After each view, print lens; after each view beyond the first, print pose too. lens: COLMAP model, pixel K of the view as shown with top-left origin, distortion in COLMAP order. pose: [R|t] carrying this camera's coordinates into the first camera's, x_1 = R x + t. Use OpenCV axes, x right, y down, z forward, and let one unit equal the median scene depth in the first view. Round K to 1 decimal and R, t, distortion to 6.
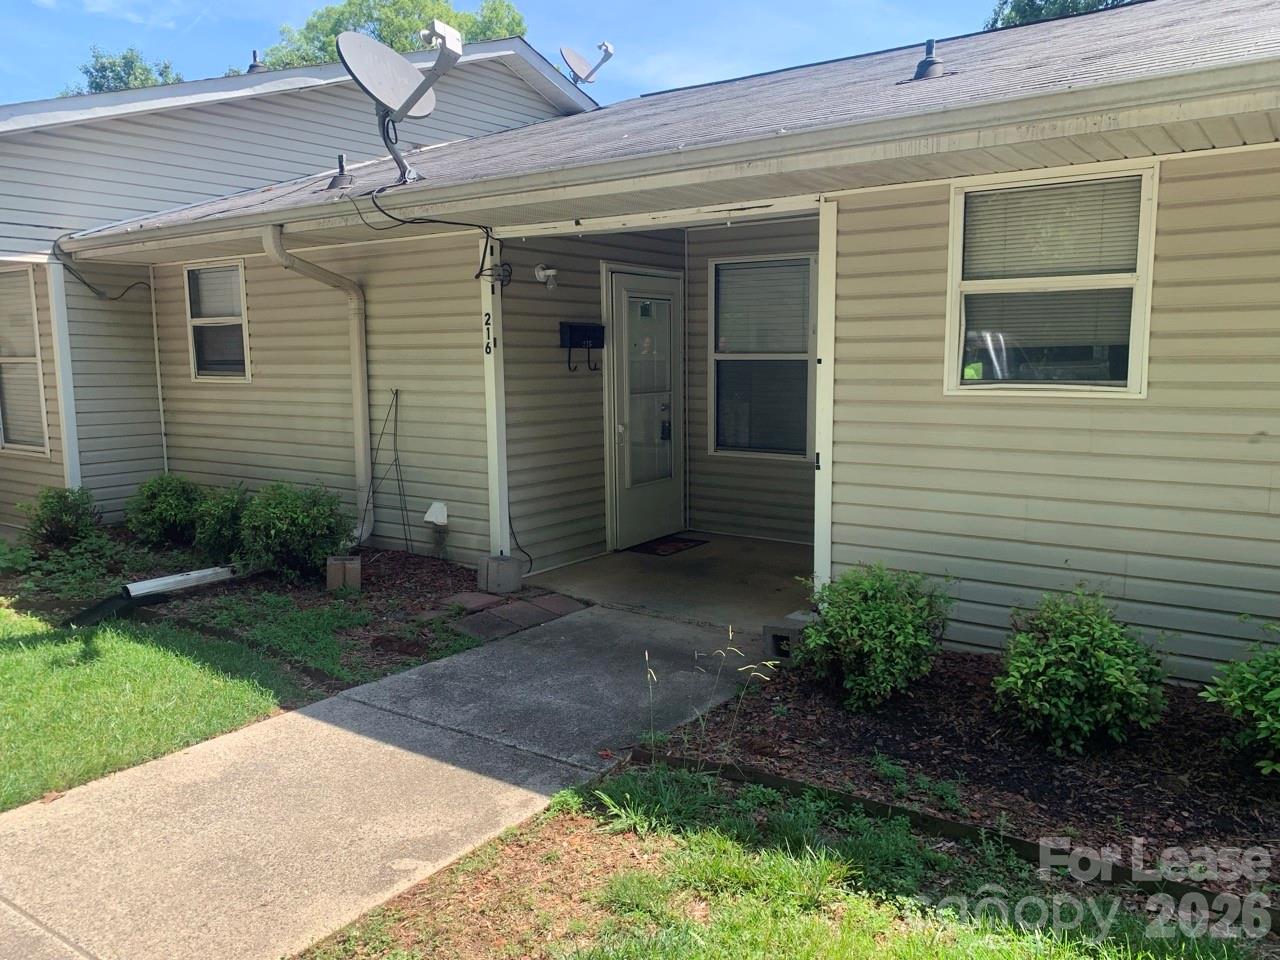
lens RADIAL K [[972.6, 0, 673.2], [0, 972.6, 492.2], [0, 0, 1]] dist [0.031835, -0.044308]
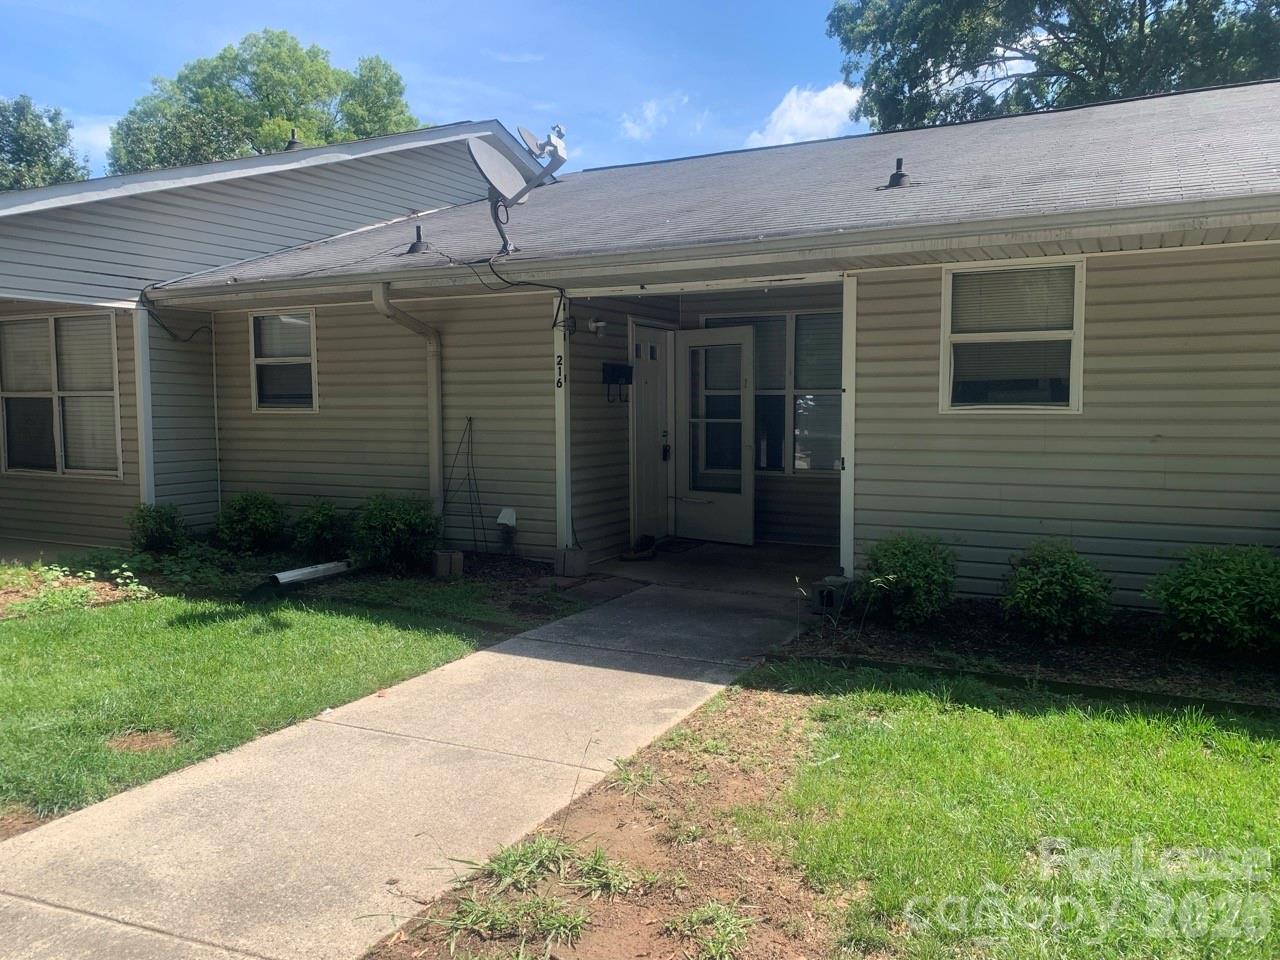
lens RADIAL K [[972.6, 0, 646.7], [0, 972.6, 483.5], [0, 0, 1]] dist [0.031835, -0.044308]
pose [[0.991392, -0.008327, 0.130664, -0.269379], [0.015946, 0.998226, -0.057371, 0.061763], [-0.129954, 0.058961, 0.989765, -0.275639]]
